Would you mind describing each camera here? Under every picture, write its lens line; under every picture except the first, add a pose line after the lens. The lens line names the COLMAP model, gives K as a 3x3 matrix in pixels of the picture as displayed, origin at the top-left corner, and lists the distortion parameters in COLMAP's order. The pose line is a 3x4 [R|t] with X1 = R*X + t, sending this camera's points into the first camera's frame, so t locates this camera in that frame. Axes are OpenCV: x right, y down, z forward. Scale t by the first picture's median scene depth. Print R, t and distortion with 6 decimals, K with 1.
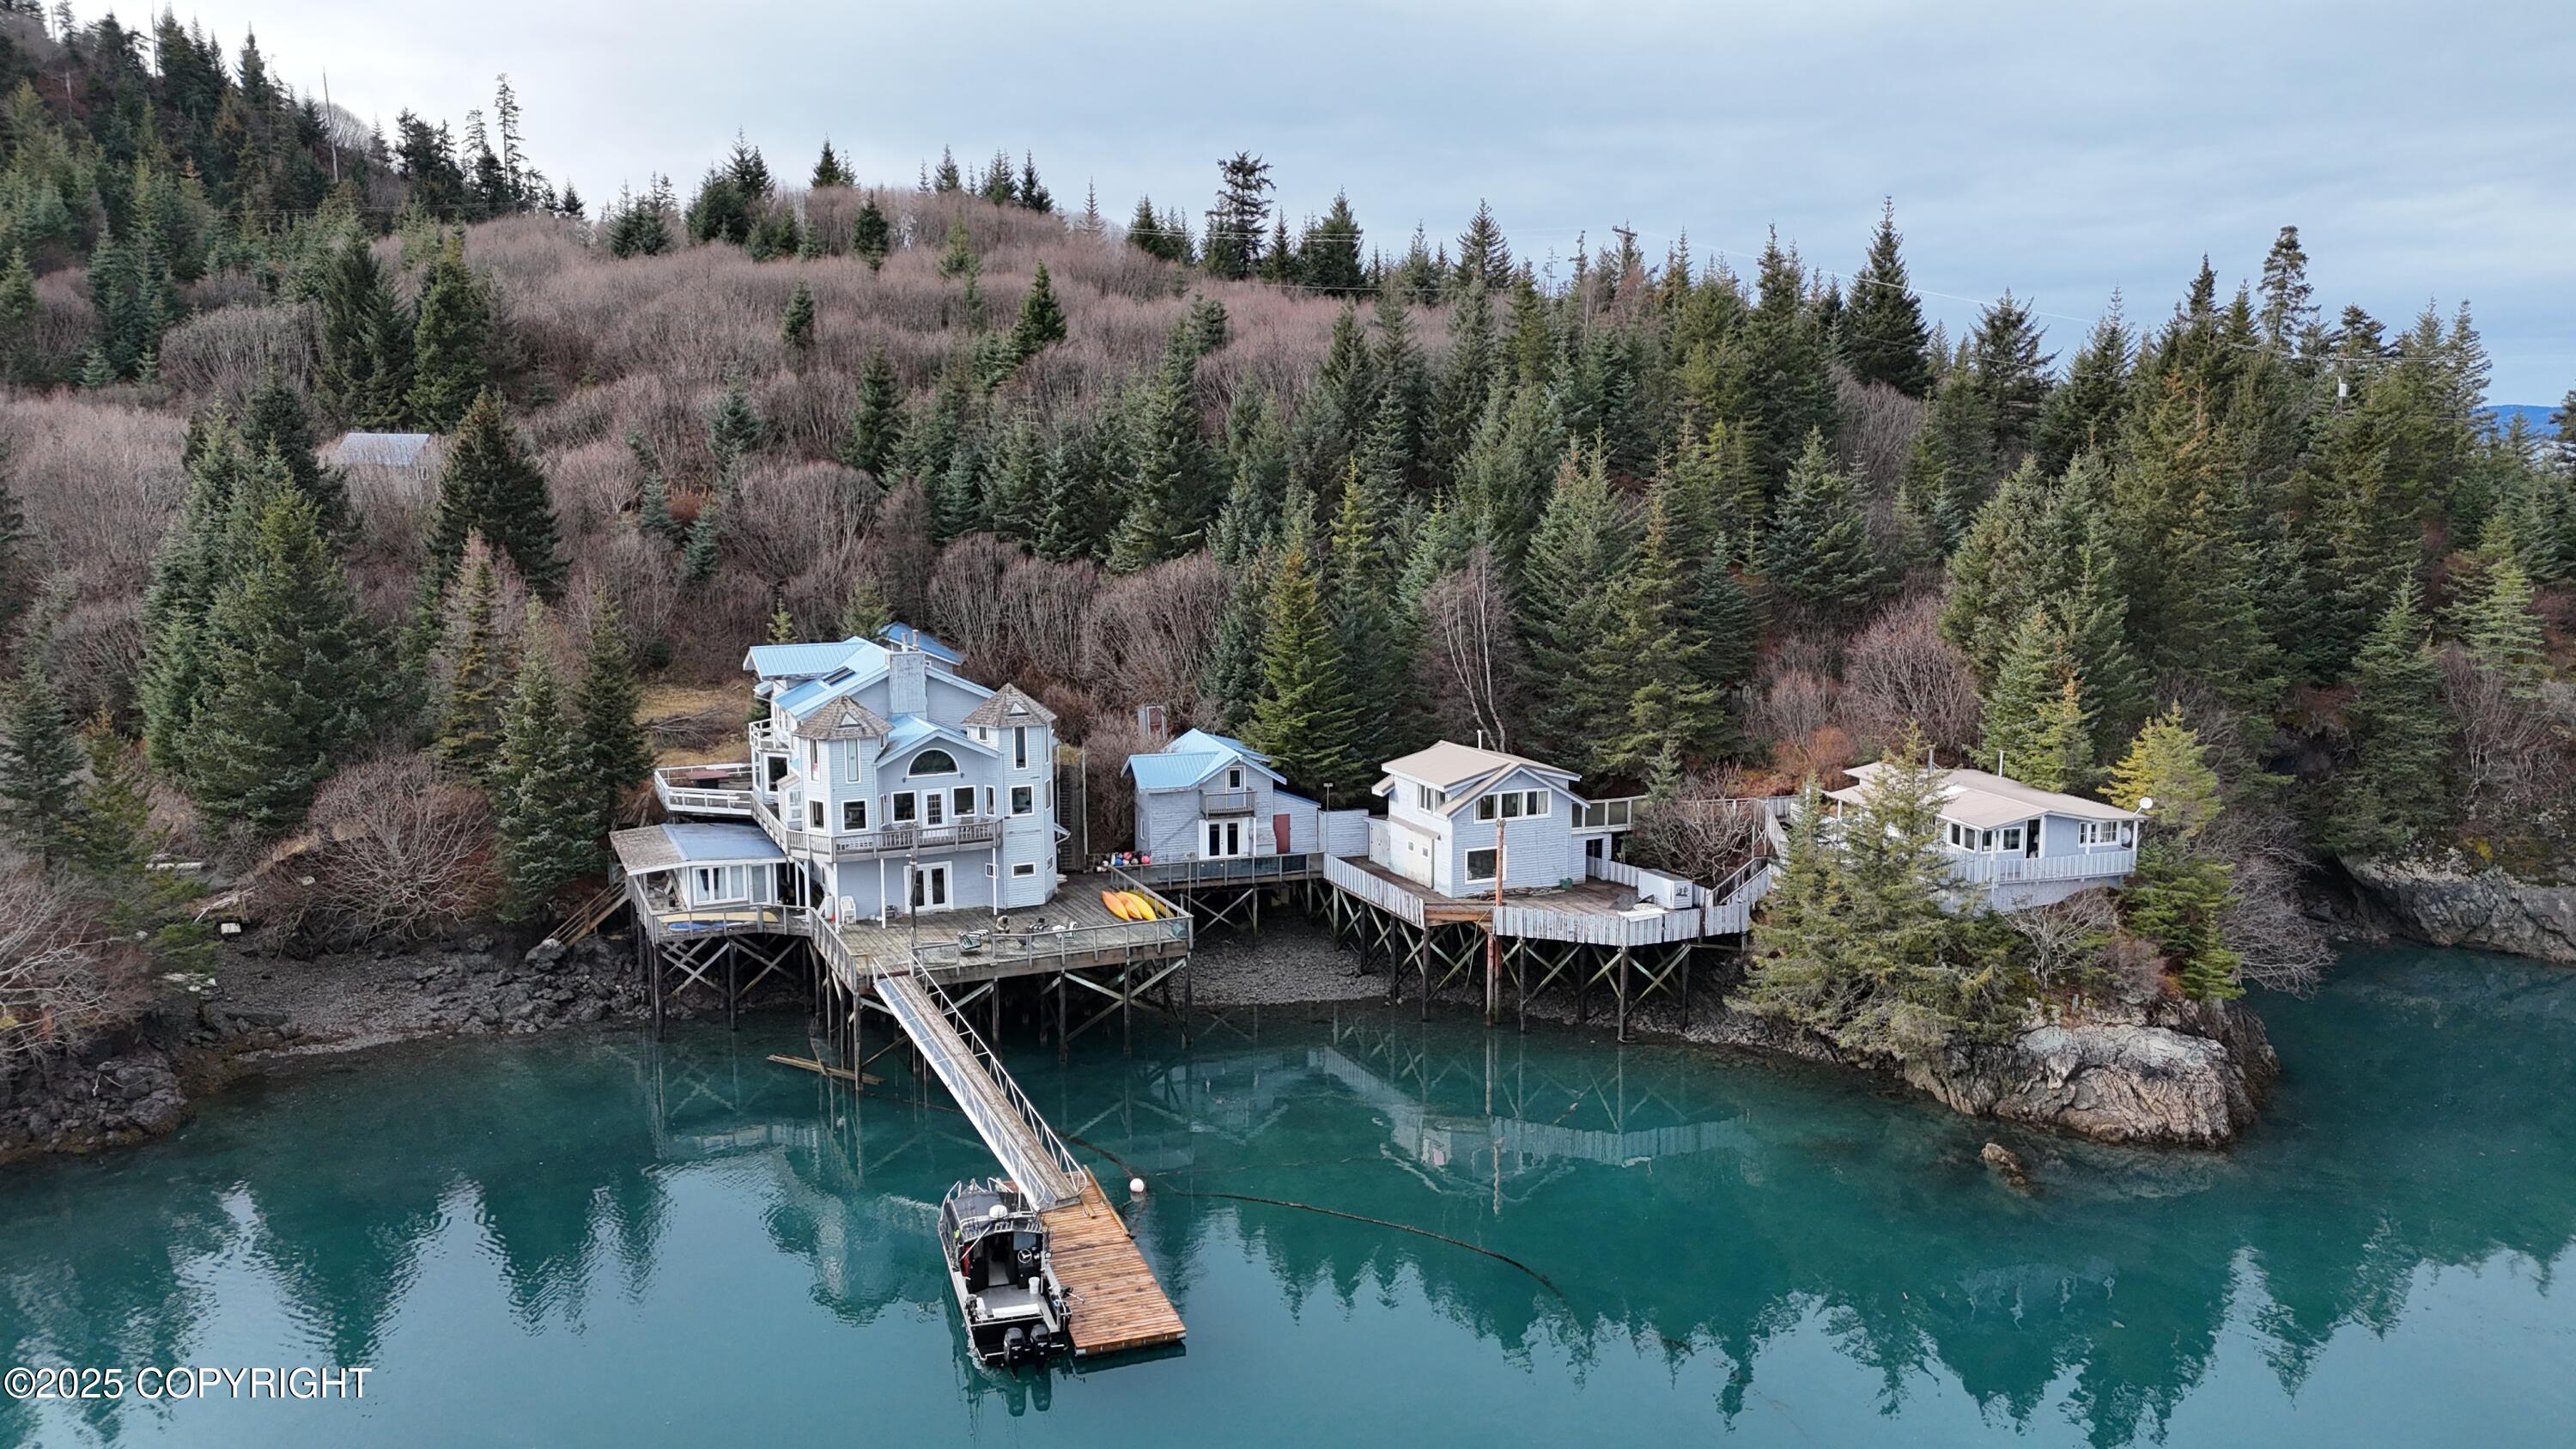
lens RADIAL K [[1909.7, 0, 1288.8], [0, 1909.7, 721.0], [0, 0, 1]] dist [0.063015, -0.004837]
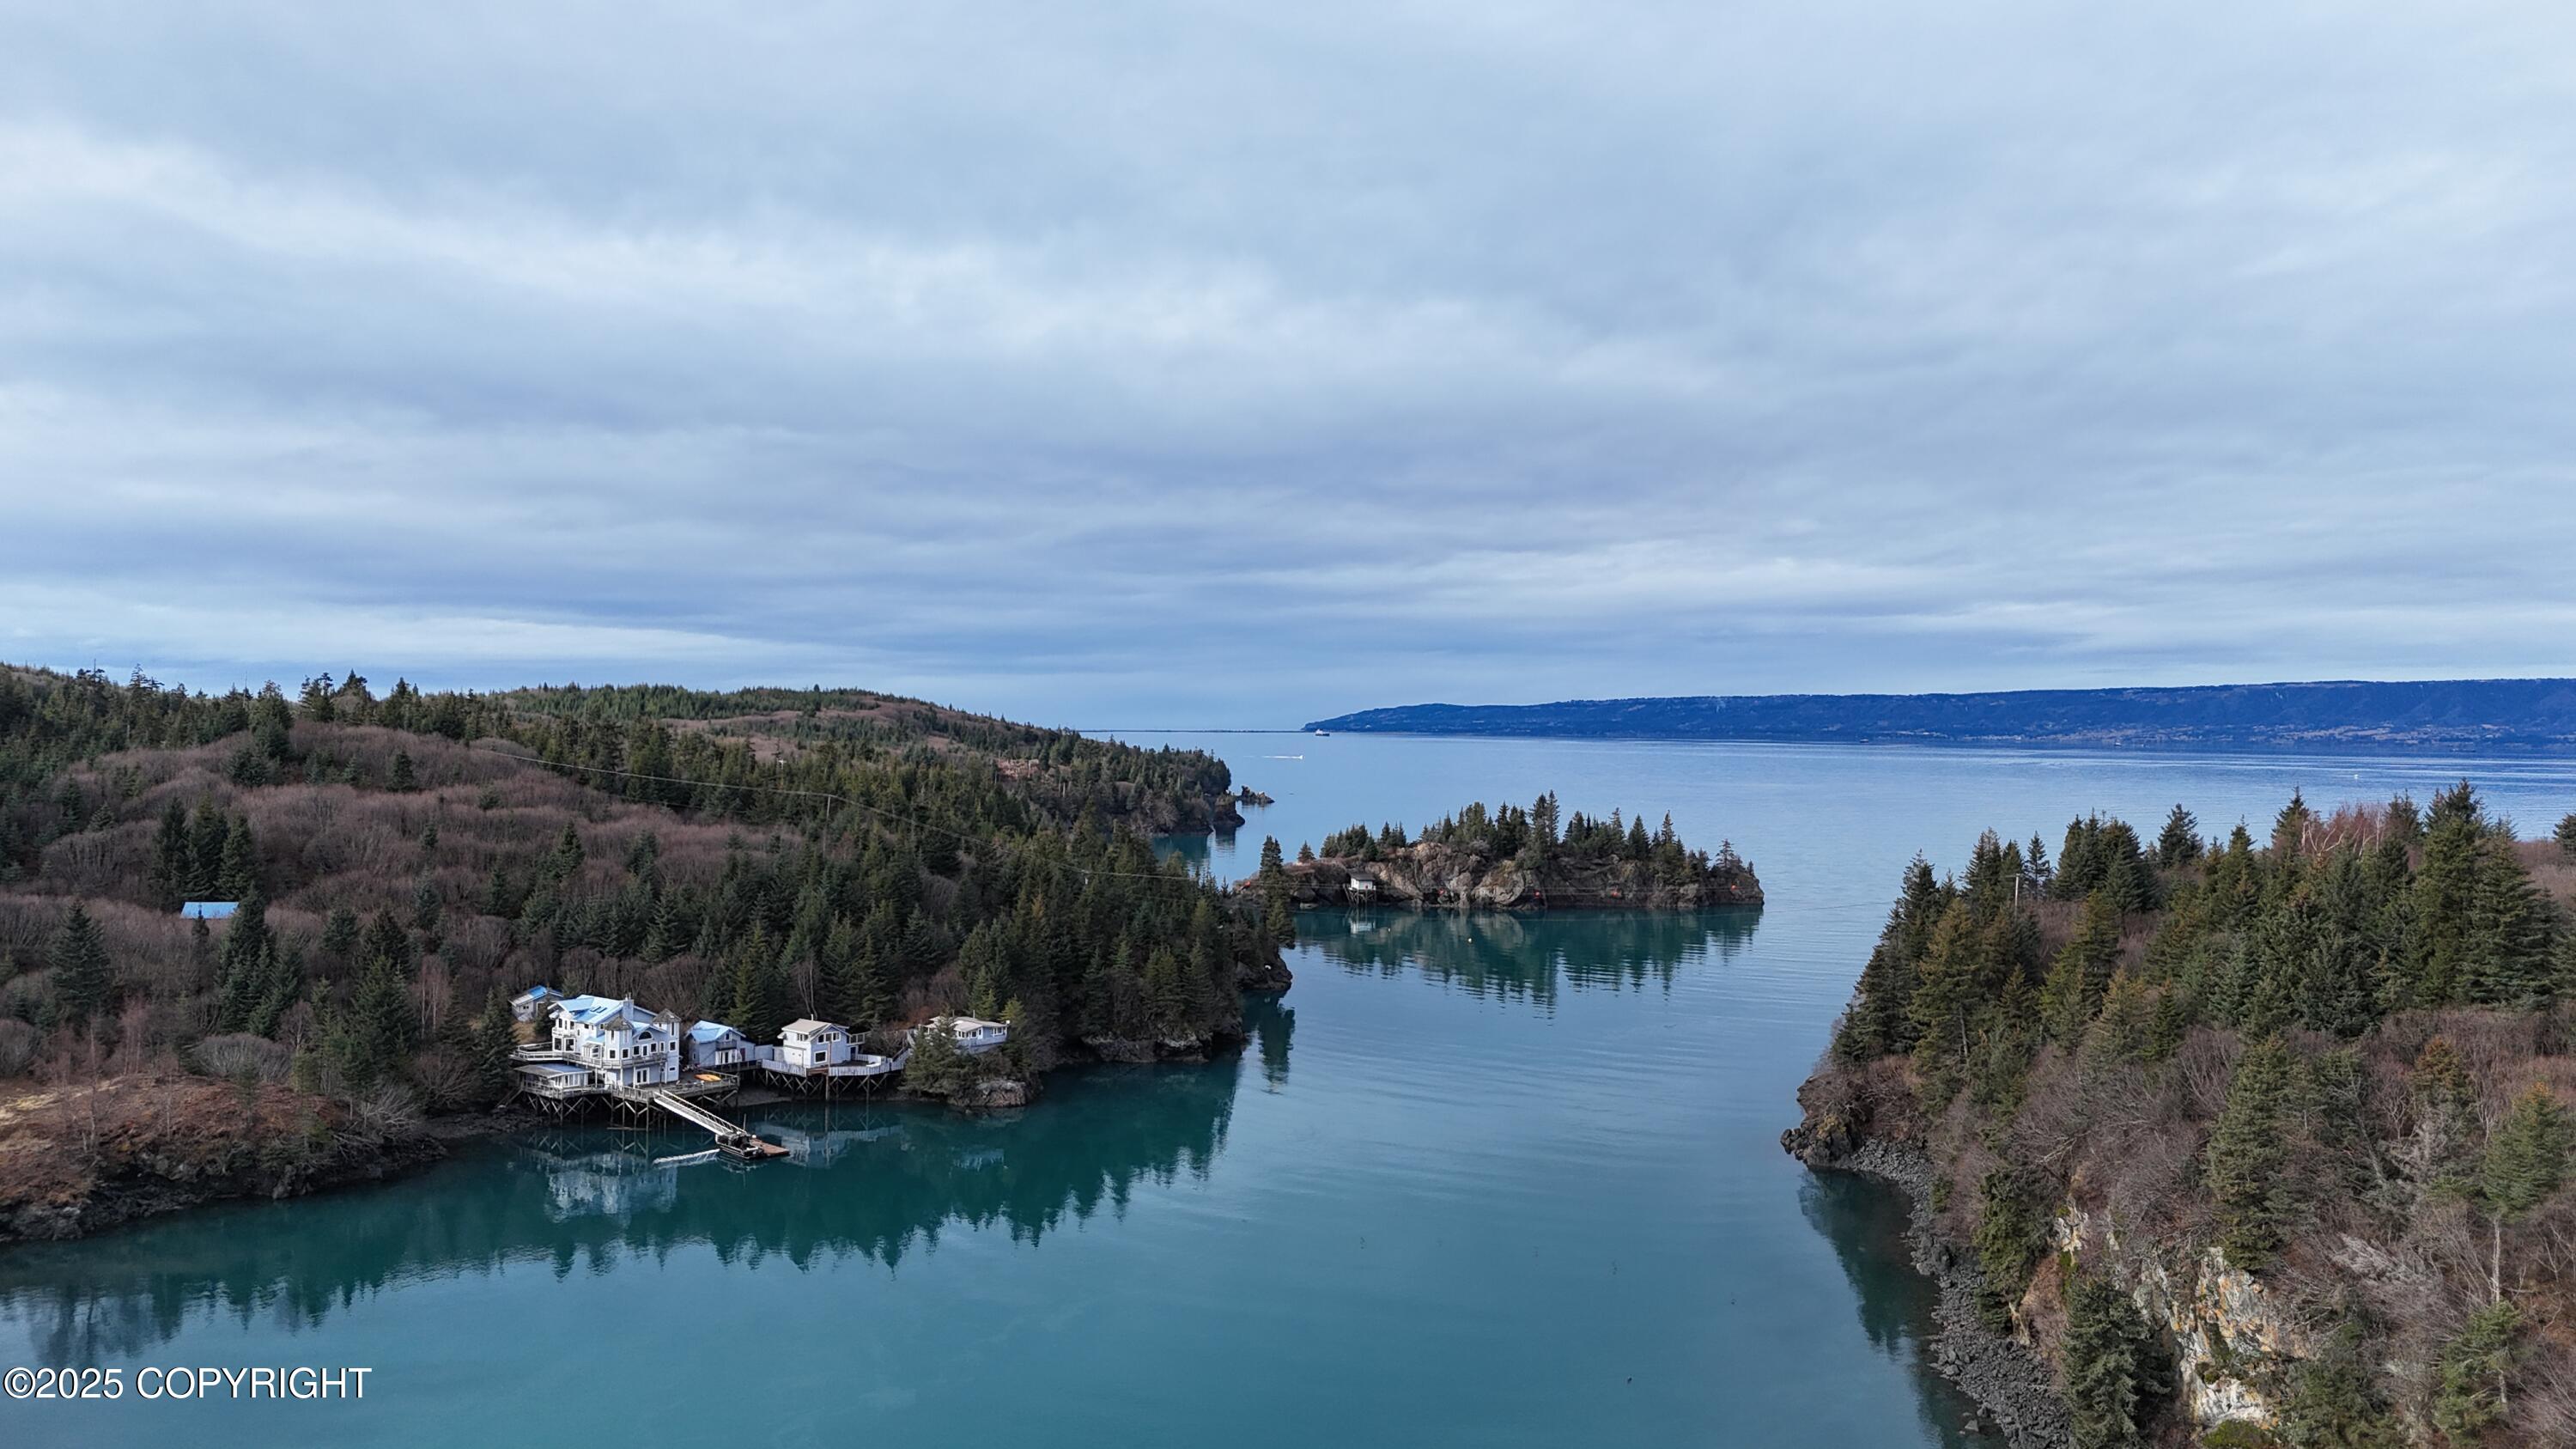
lens RADIAL K [[1909.7, 0, 1288.8], [0, 1909.7, 721.0], [0, 0, 1]] dist [0.063015, -0.004837]
pose [[0.892617, 0.008603, 0.450733, -0.630055], [0.056098, 0.989927, -0.129989, -0.018283], [-0.447311, 0.141316, 0.883144, -2.191062]]
